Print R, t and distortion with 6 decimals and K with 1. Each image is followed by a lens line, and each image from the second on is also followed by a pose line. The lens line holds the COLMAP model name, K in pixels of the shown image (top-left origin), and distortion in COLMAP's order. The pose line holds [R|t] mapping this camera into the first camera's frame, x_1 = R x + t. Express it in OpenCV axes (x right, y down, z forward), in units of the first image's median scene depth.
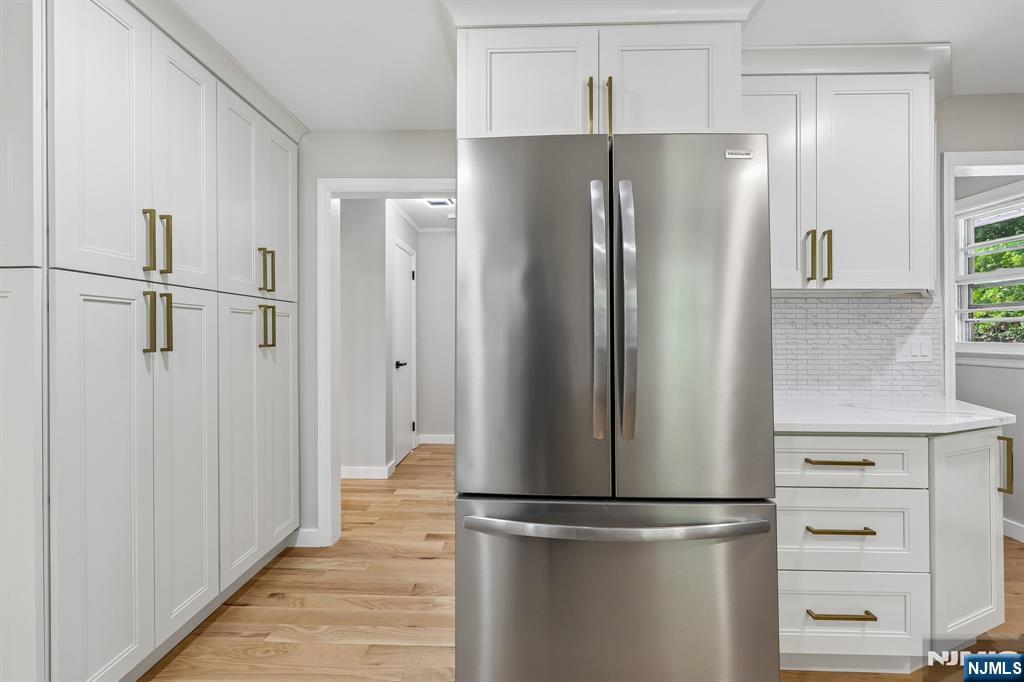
lens RADIAL K [[417.1, 0, 512.0], [0, 417.1, 333.2], [0, 0, 1]] dist [0.000848, 0.000198]
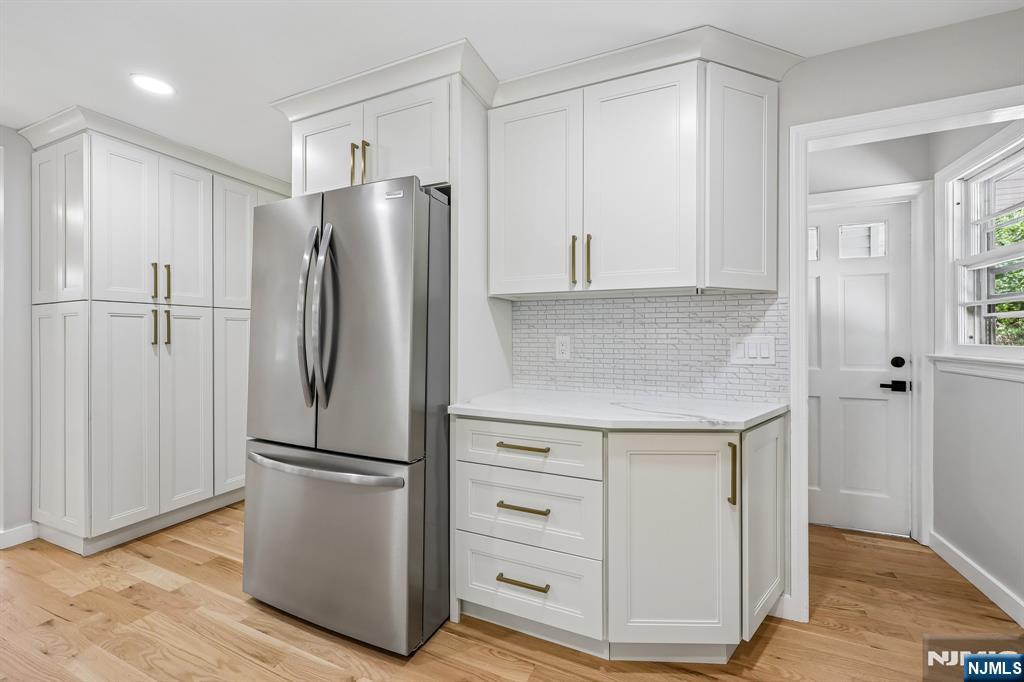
lens RADIAL K [[414.4, 0, 513.1], [0, 414.4, 335.1], [0, 0, 1]] dist [0.001761, 0.000409]
pose [[0.925384, 0.000030, -0.379032, 0.820734], [0.001026, 0.999996, 0.002583, 0.002366], [0.379031, -0.002779, 0.925380, -0.030703]]
